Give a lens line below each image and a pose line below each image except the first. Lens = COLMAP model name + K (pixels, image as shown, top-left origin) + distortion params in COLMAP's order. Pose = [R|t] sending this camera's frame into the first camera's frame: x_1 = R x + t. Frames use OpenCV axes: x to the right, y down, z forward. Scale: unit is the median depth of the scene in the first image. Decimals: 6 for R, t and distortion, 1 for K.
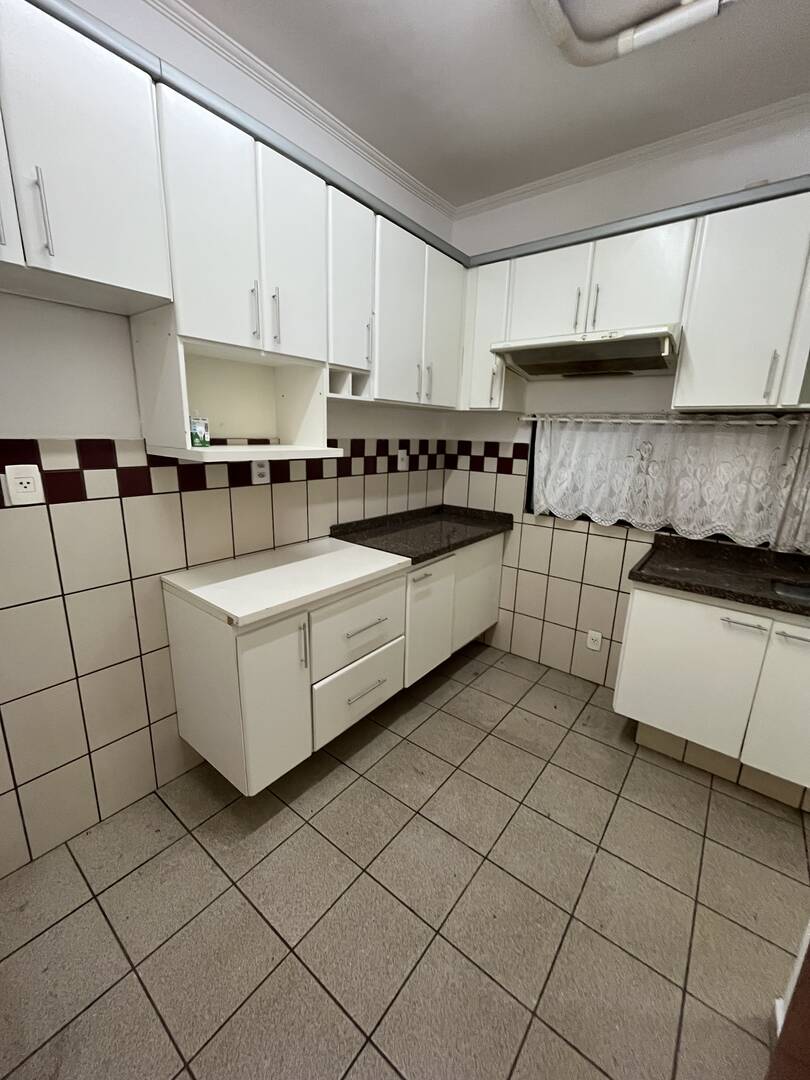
lens RADIAL K [[435.6, 0, 406.8], [0, 435.6, 536.5], [0, 0, 1]] dist [-0.003403, -0.000121]
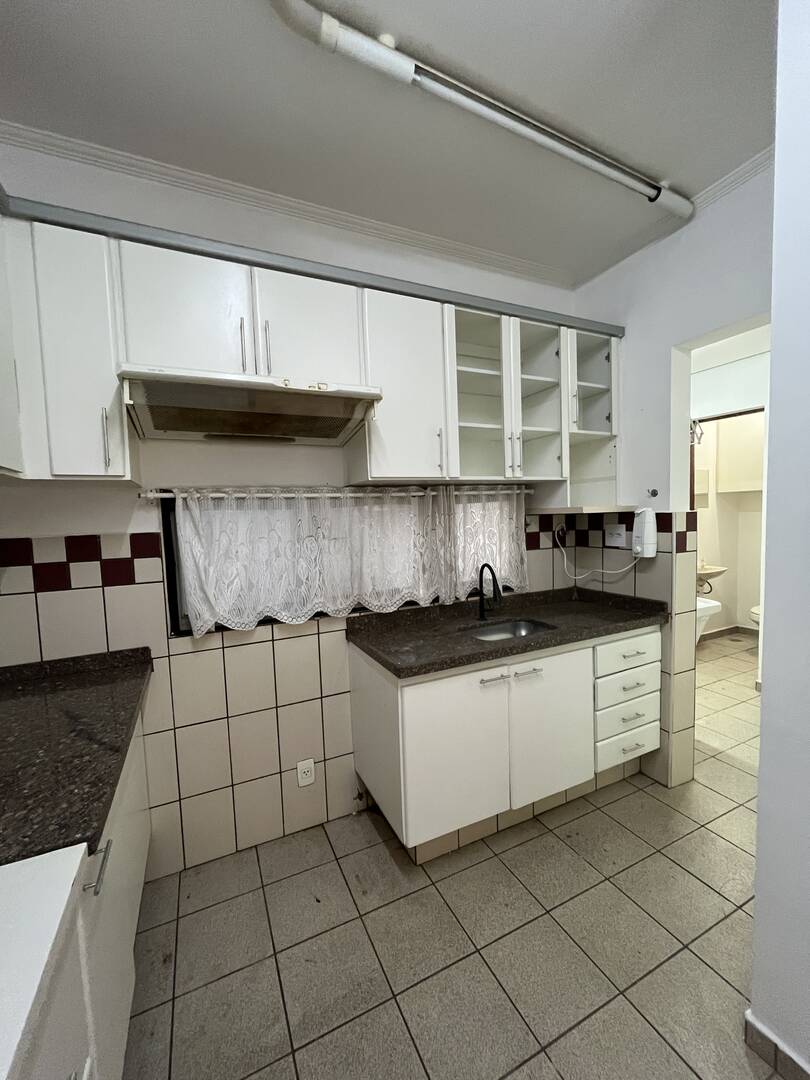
lens RADIAL K [[435.6, 0, 403.8], [0, 435.6, 543.7], [0, 0, 1]] dist [-0.003403, -0.000121]
pose [[0.446540, -0.103626, 0.888743, -0.150794], [0.255885, 0.966577, -0.015866, -0.106765], [-0.857394, 0.234500, 0.458132, 0.449864]]
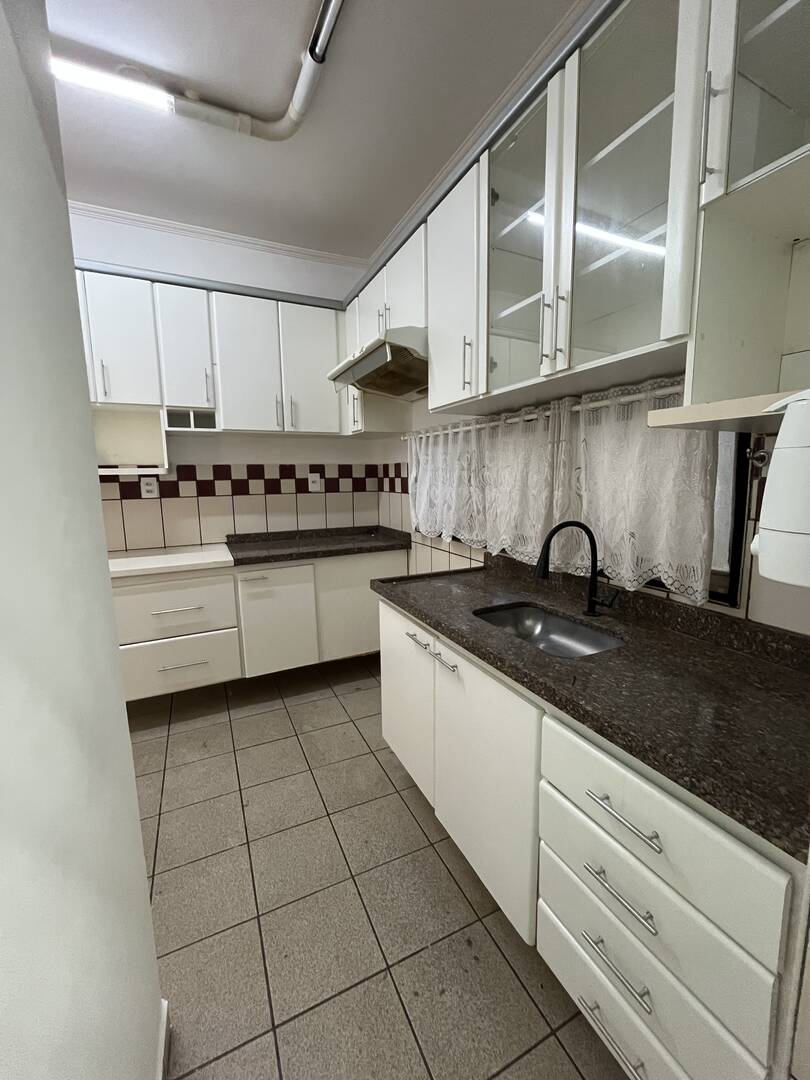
lens RADIAL K [[435.6, 0, 404.9], [0, 435.6, 536.5], [0, 0, 1]] dist [-0.003403, -0.000121]
pose [[0.896698, 0.023186, -0.442035, 0.808357], [-0.066324, 0.994391, -0.082383, 0.047003], [0.437646, 0.103190, 0.893207, 0.127174]]
